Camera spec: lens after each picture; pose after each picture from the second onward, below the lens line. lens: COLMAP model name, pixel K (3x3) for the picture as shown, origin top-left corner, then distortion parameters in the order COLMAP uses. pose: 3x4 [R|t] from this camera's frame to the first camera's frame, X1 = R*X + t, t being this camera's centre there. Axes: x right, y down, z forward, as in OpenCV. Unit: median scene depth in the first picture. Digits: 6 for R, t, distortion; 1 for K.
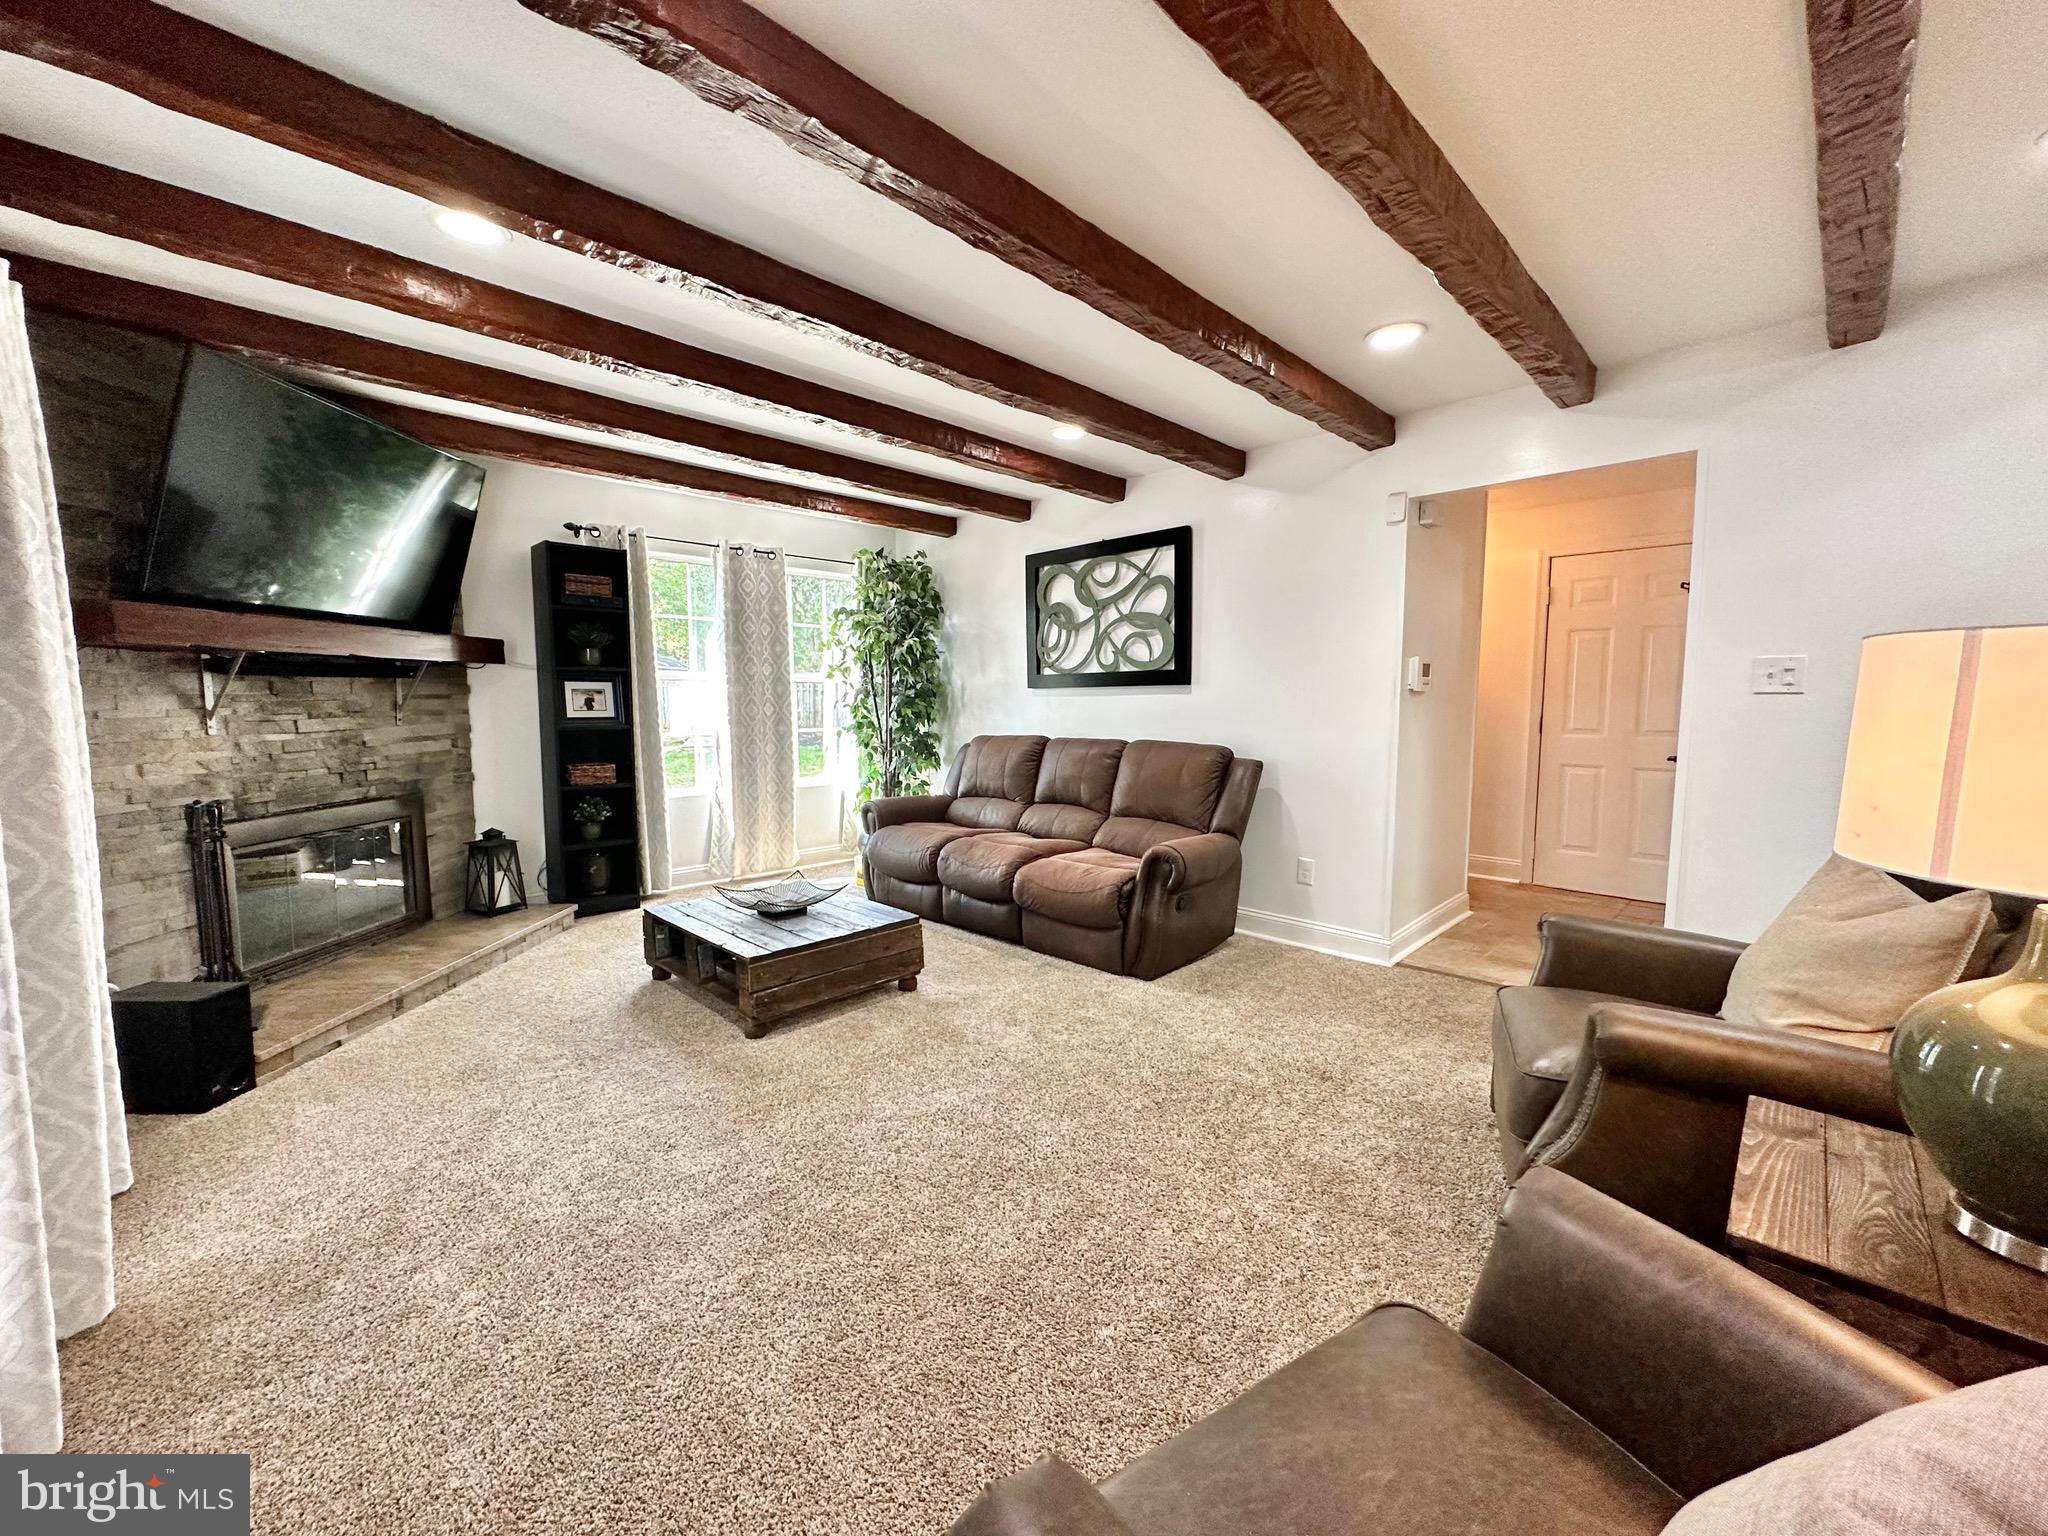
lens RADIAL K [[816.6, 0, 1026.0], [0, 816.6, 770.7], [0, 0, 1]] dist [-0.002204, 0.000423]
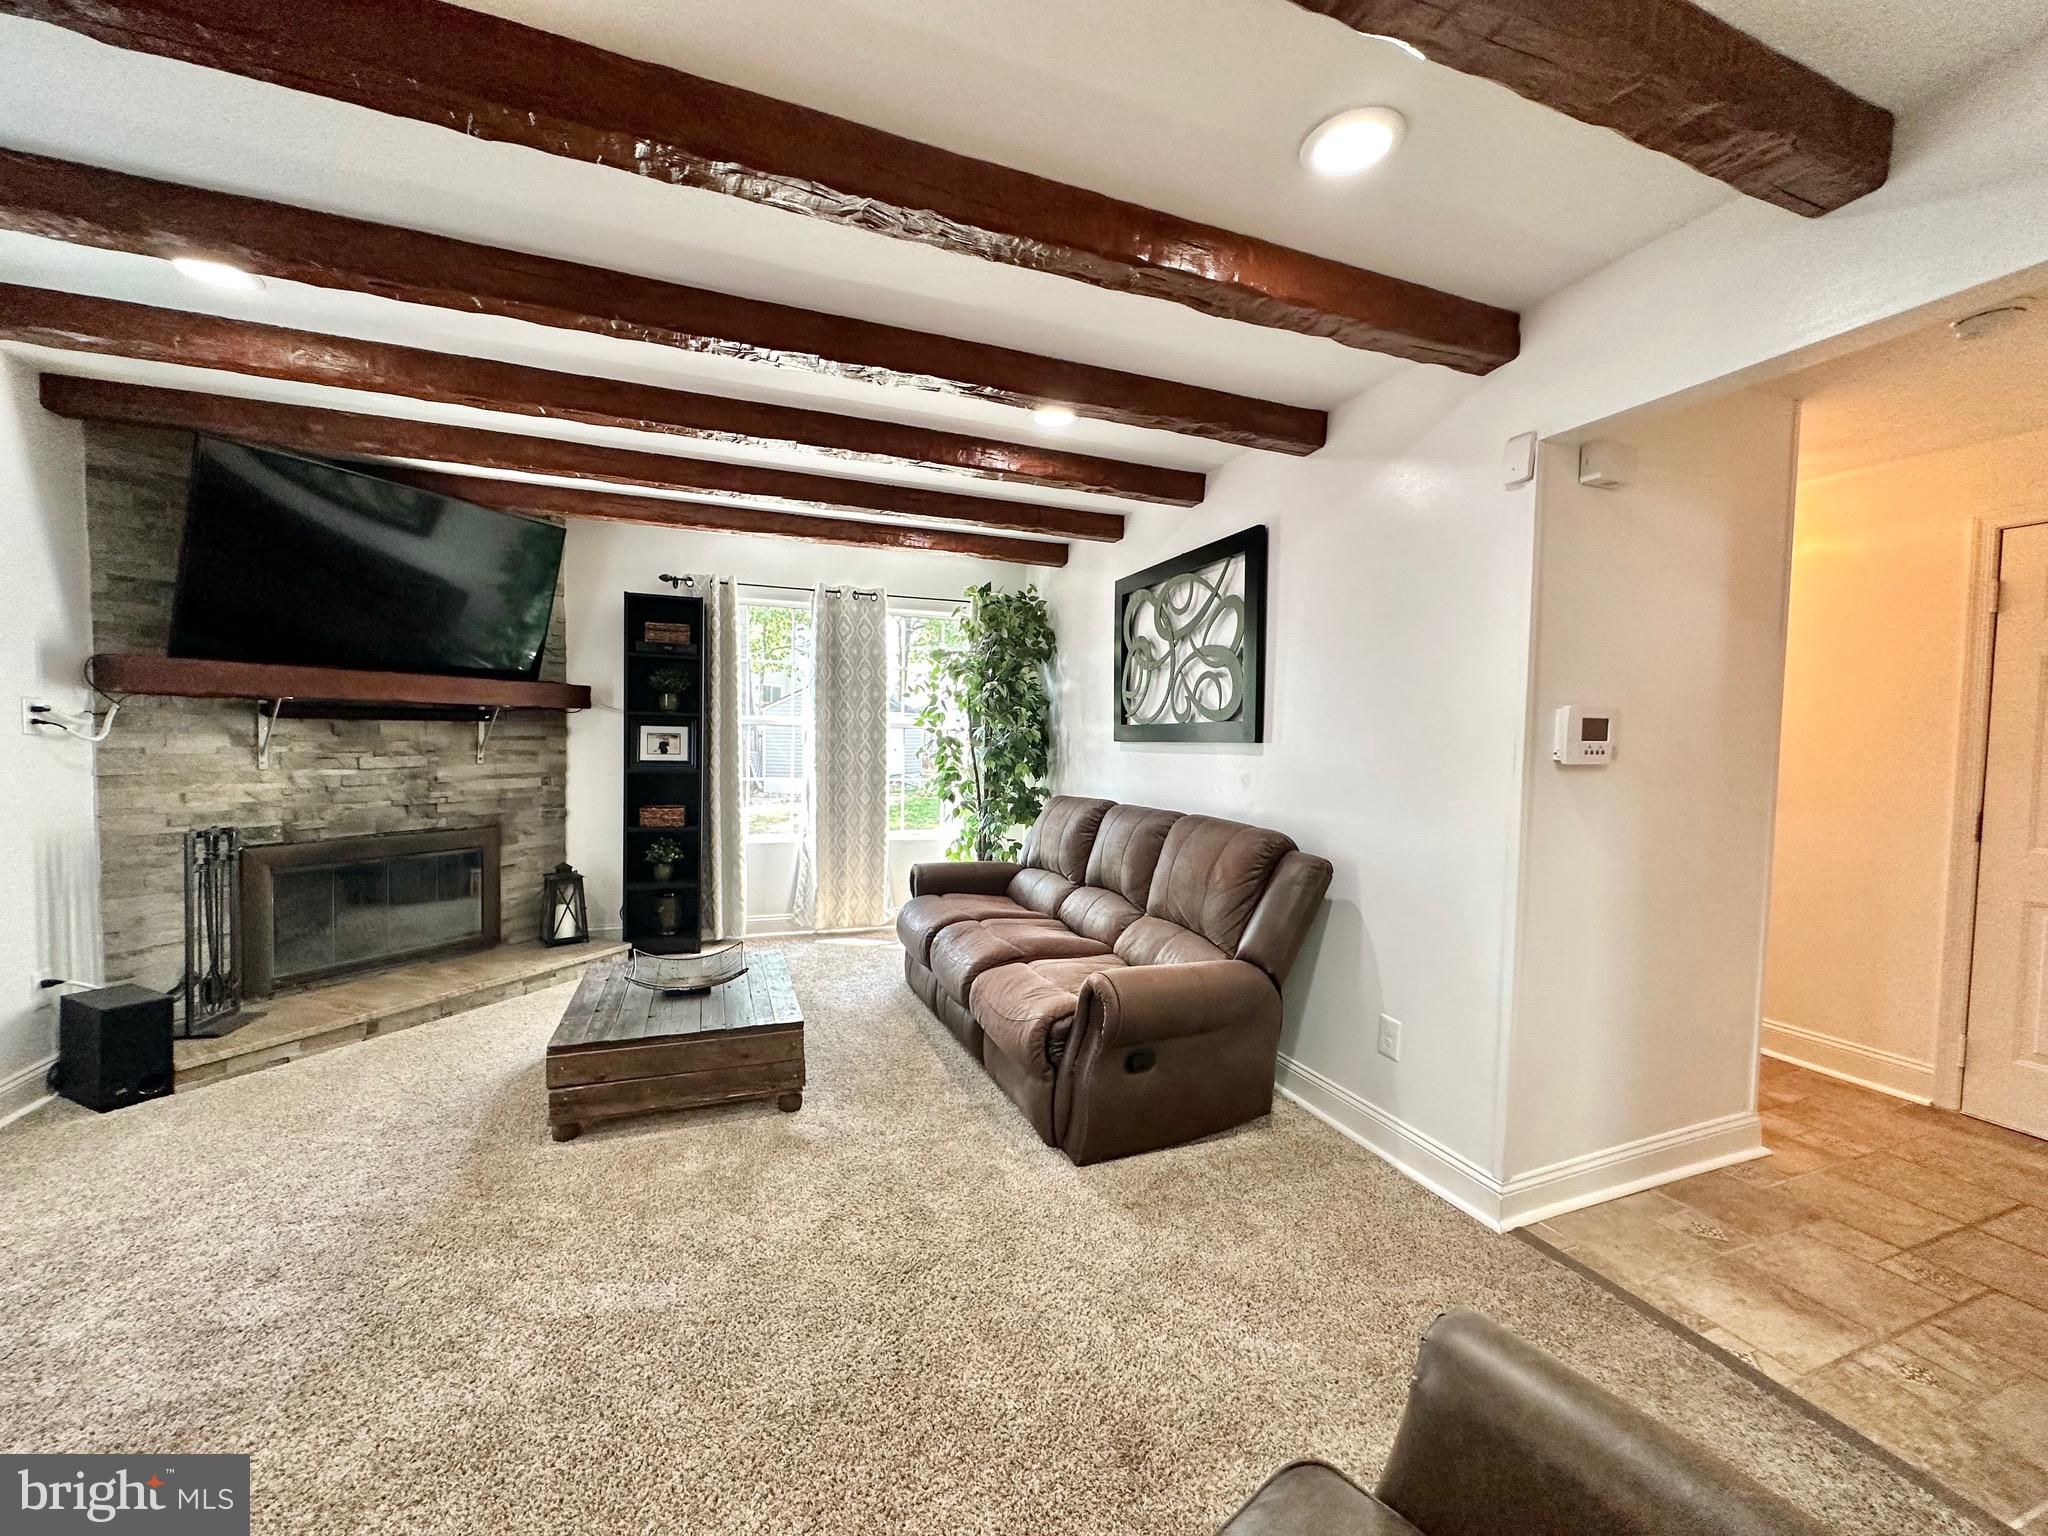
lens RADIAL K [[816.6, 0, 1024.8], [0, 816.6, 769.9], [0, 0, 1]] dist [-0.002204, 0.000423]
pose [[0.910113, 0.037189, -0.412689, 0.343246], [-0.059306, 0.997401, -0.040910, -0.044217], [0.410095, 0.061707, 0.909953, 0.288599]]
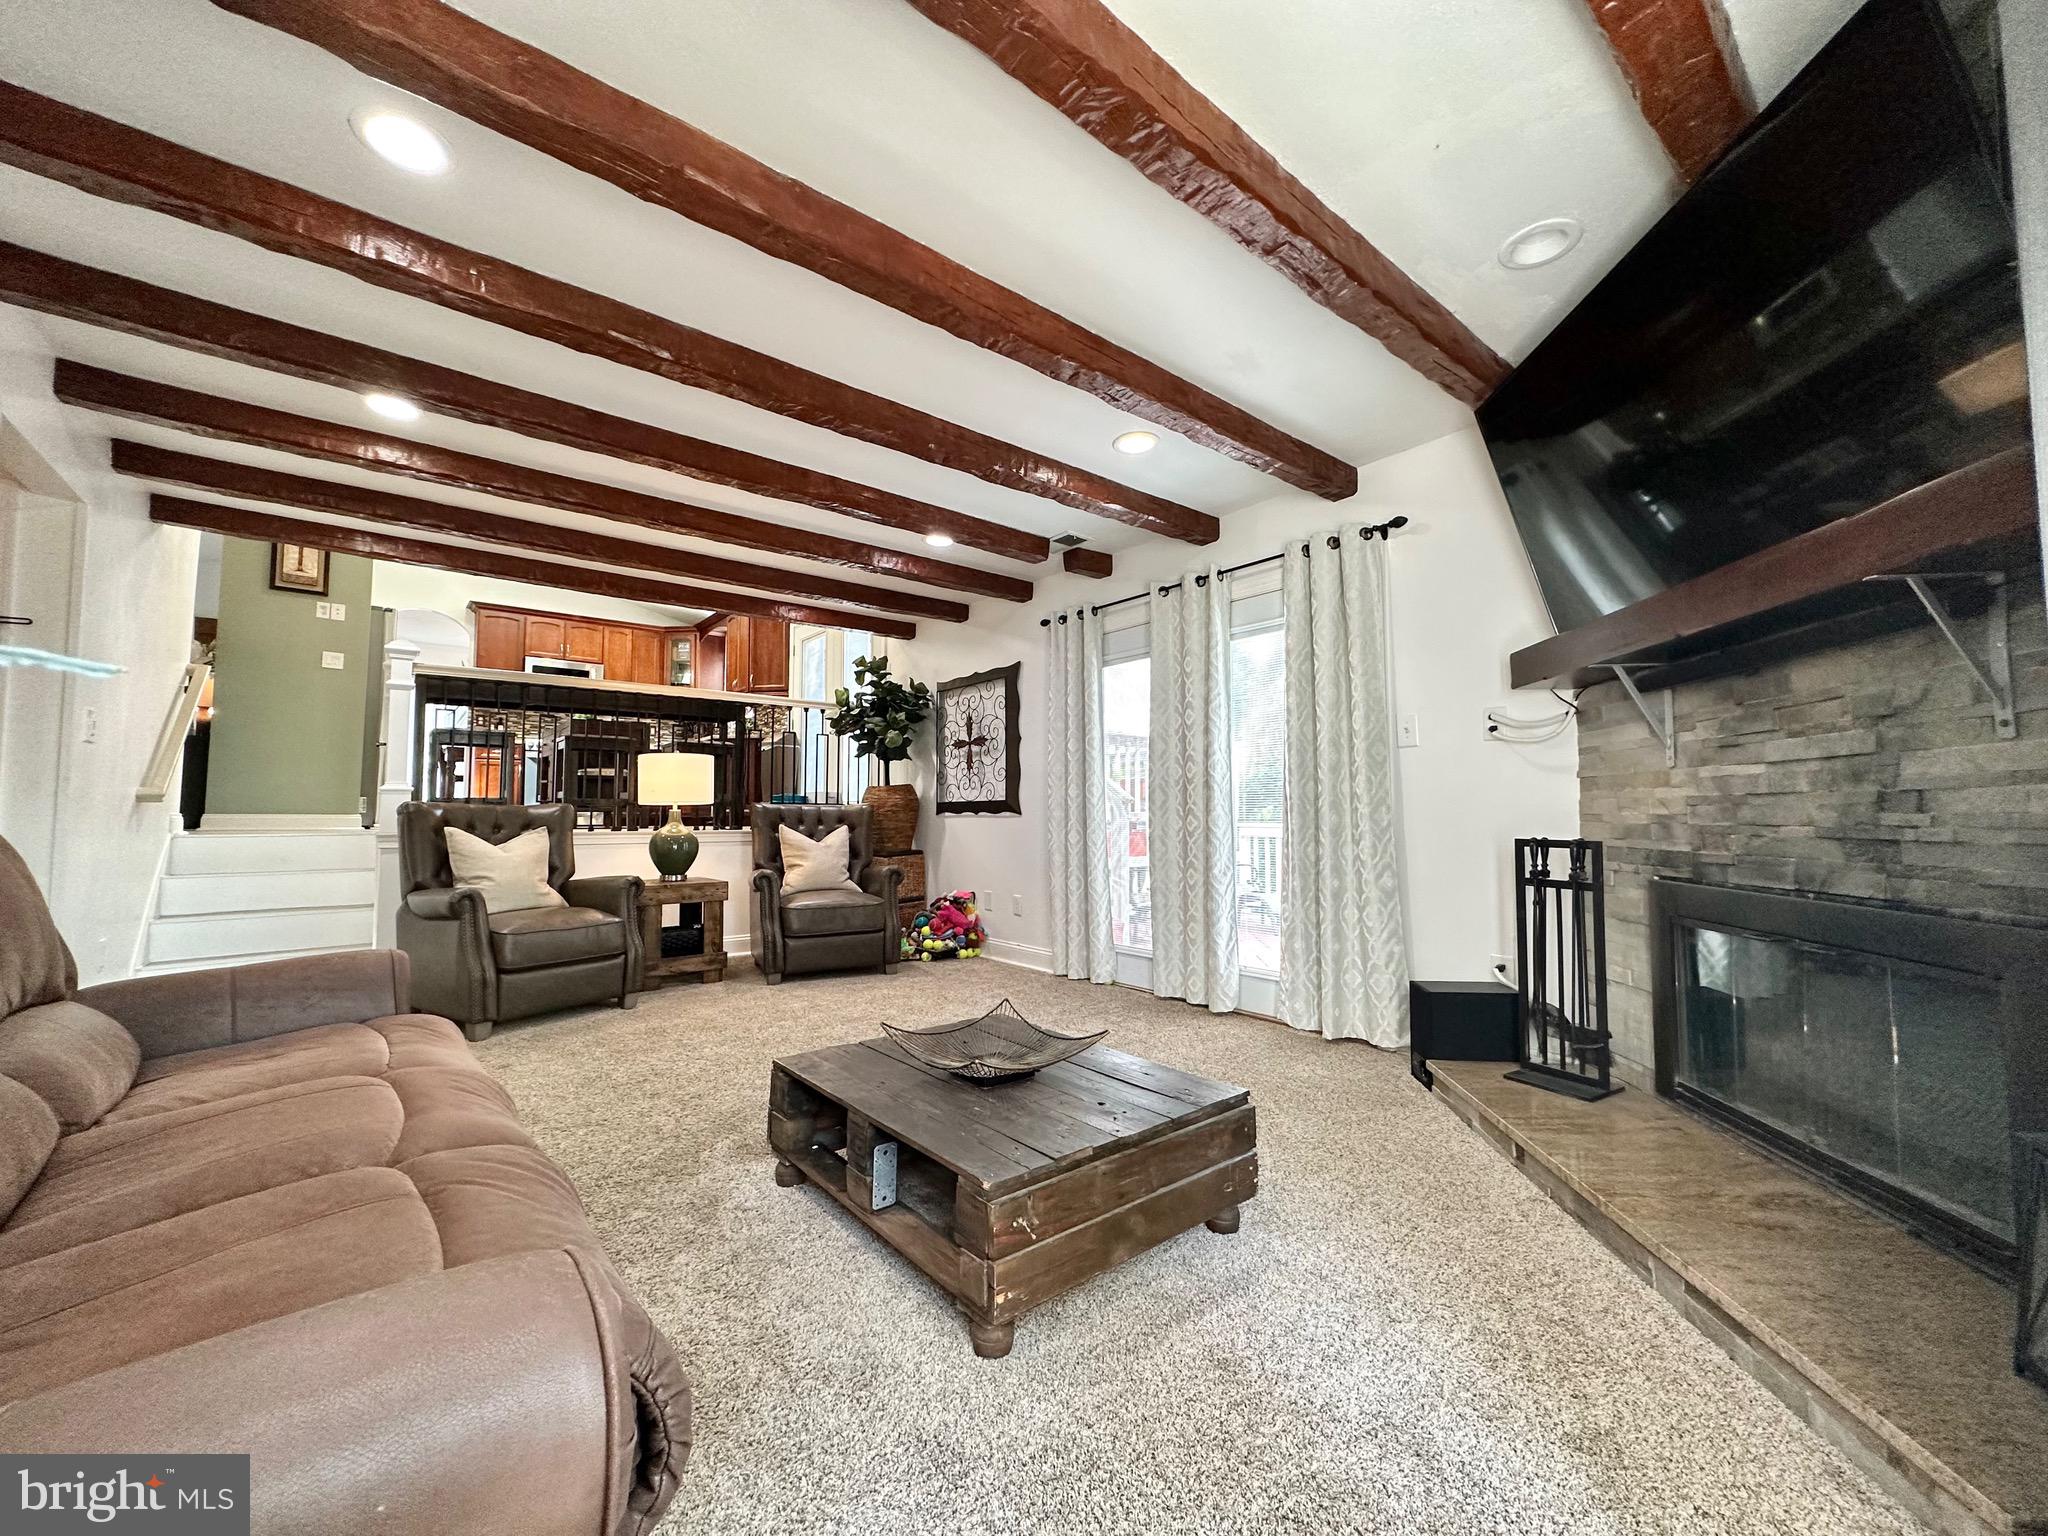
lens RADIAL K [[816.6, 0, 1021.5], [0, 816.6, 769.5], [0, 0, 1]] dist [-0.002204, 0.000423]
pose [[-0.993433, 0.009205, 0.114041, -0.341383], [0.013396, 0.999260, 0.036043, -0.058064], [-0.113625, 0.037334, -0.992822, 1.376230]]
